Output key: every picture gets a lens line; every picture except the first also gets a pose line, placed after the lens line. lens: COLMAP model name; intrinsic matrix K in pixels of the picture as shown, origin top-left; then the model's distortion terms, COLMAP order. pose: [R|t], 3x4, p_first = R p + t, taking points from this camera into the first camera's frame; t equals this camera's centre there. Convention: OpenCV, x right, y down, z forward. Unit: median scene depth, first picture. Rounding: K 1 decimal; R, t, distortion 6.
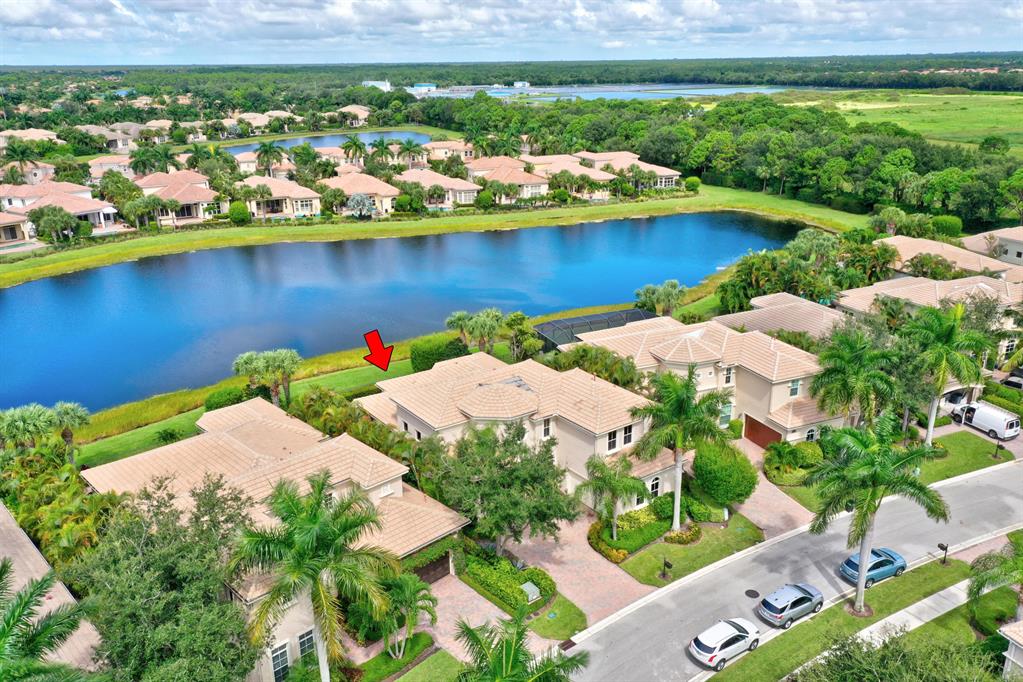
lens RADIAL K [[809.1, 0, 513.2], [0, 809.1, 346.1], [0, 0, 1]] dist [0.021472, 0.005599]
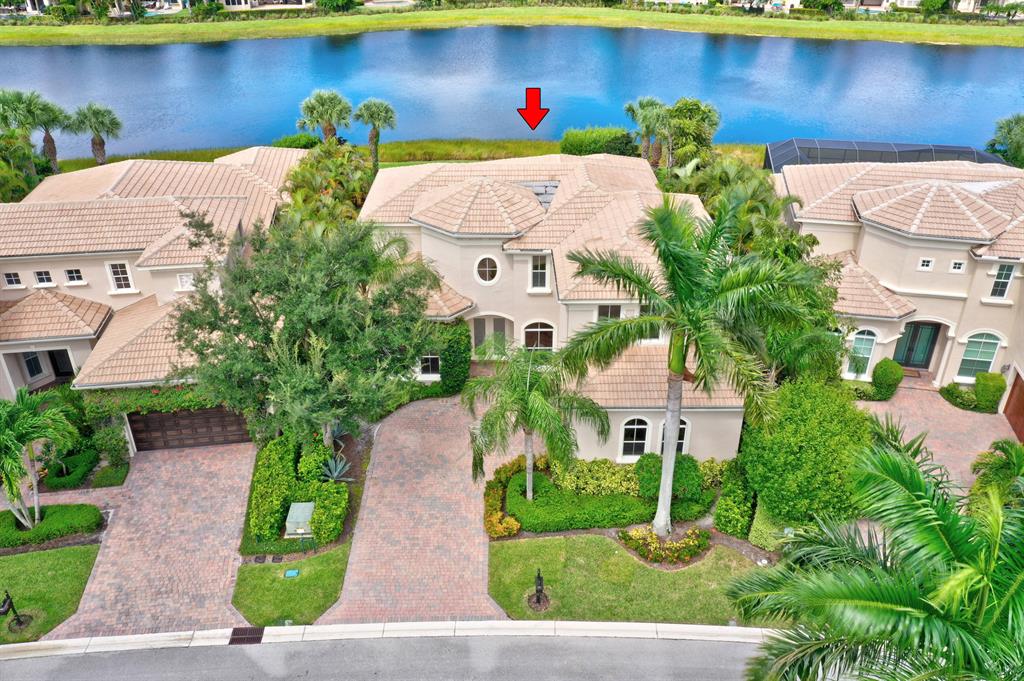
lens RADIAL K [[812.4, 0, 512.0], [0, 812.4, 340.5], [0, 0, 1]] dist [0.010447, 0.001560]
pose [[0.814148, 0.294742, -0.500291, 0.108711], [-0.198651, 0.950985, 0.236990, 0.005385], [0.545620, -0.093562, 0.832793, 0.172300]]
